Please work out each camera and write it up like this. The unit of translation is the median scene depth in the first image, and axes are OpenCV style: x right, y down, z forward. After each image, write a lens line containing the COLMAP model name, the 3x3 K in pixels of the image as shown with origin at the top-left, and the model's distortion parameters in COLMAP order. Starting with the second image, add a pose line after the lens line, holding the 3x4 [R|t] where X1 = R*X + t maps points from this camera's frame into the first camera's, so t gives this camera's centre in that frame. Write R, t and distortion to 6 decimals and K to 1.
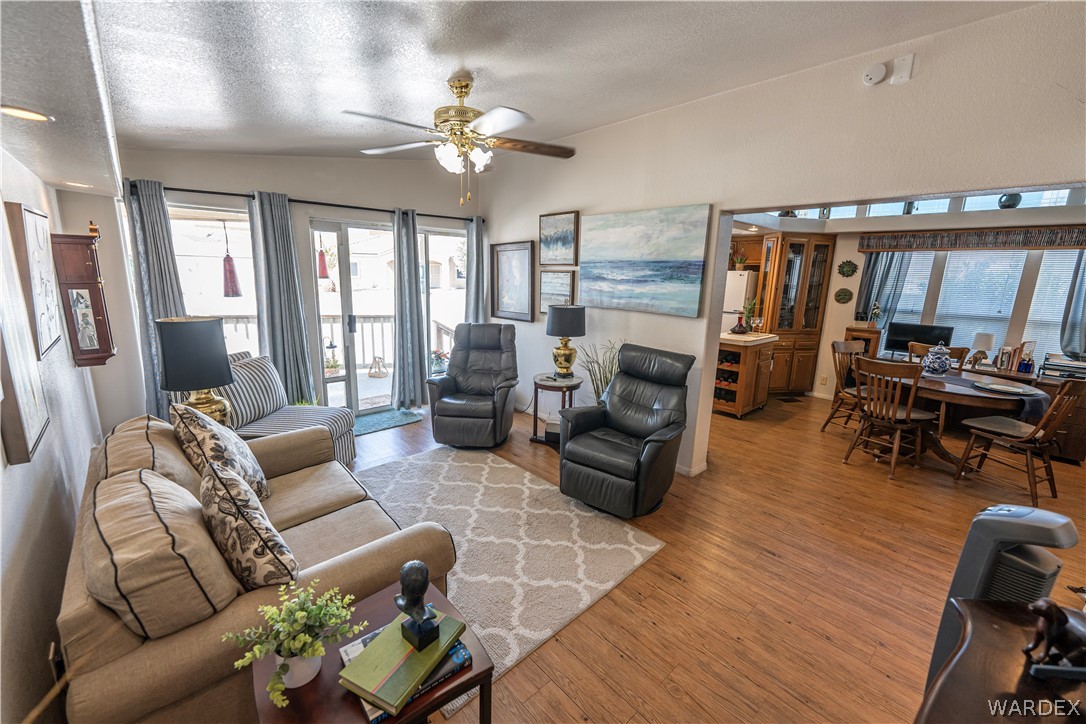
lens RADIAL K [[435.1, 0, 538.8], [0, 435.1, 358.8], [0, 0, 1]] dist [0.002339, 0.000288]
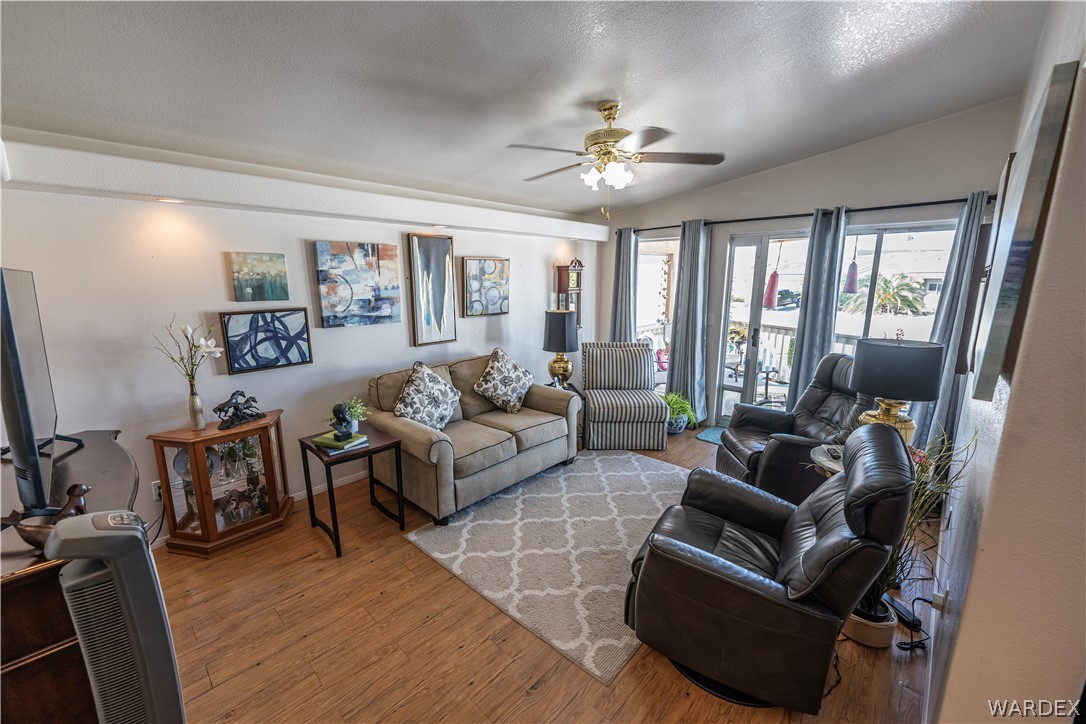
lens RADIAL K [[435.1, 0, 537.4], [0, 435.1, 359.2], [0, 0, 1]] dist [0.002339, 0.000288]
pose [[0.067737, 0.163105, -0.984281, 0.633762], [-0.197597, 0.969198, 0.147007, -0.100670], [0.977940, 0.184533, 0.097879, 0.541823]]
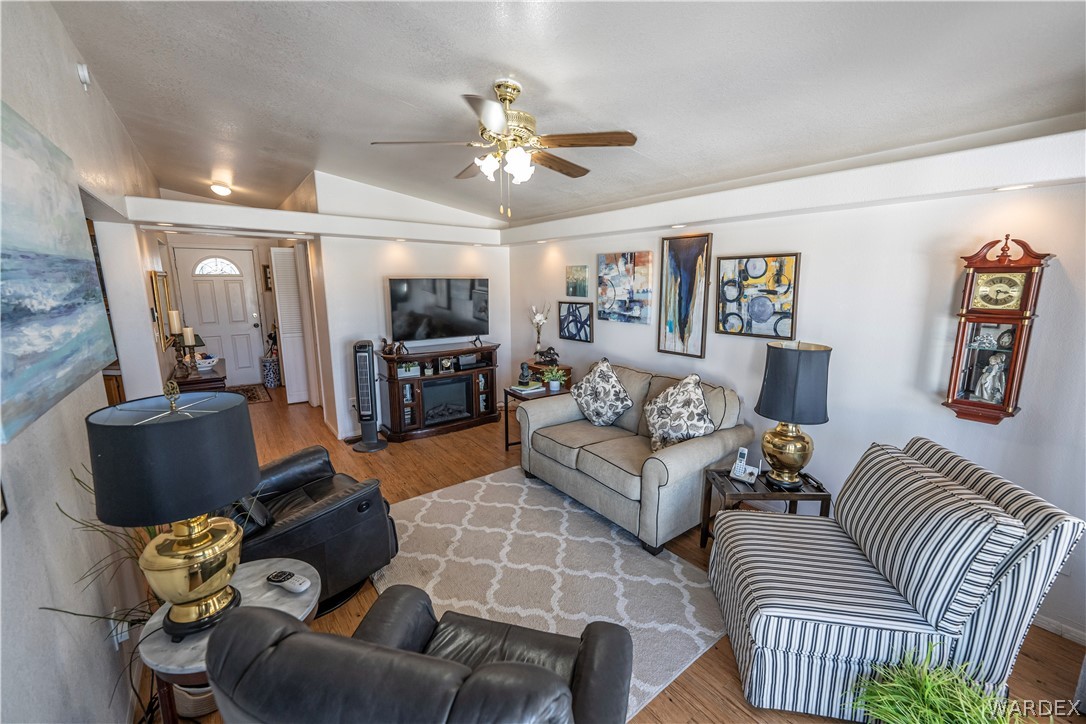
lens RADIAL K [[435.1, 0, 538.8], [0, 435.1, 361.1], [0, 0, 1]] dist [0.002339, 0.000288]
pose [[-0.994290, -0.046702, 0.095951, -0.235767], [-0.007318, 0.926872, 0.375307, -0.284598], [-0.106462, 0.372462, -0.921921, 1.345884]]
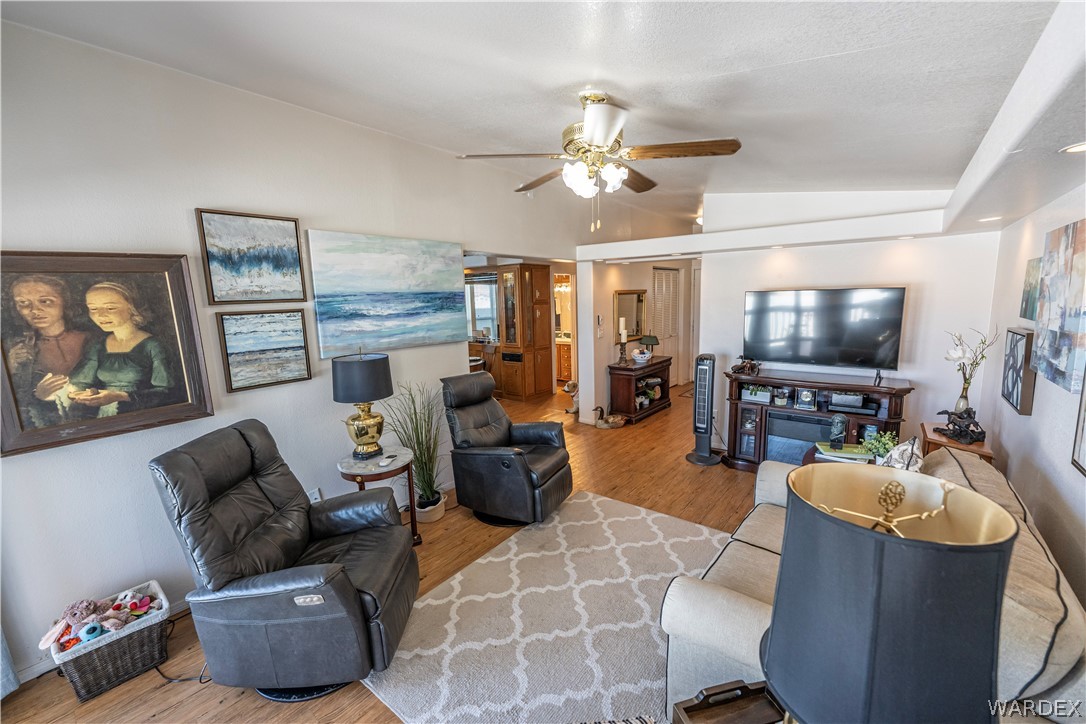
lens RADIAL K [[435.1, 0, 540.4], [0, 435.1, 361.1], [0, 0, 1]] dist [0.002339, 0.000288]
pose [[-0.157035, -0.166354, 0.973482, -0.728877], [0.219286, 0.955232, 0.198609, -0.208036], [-0.962940, 0.244660, -0.113525, 0.870298]]
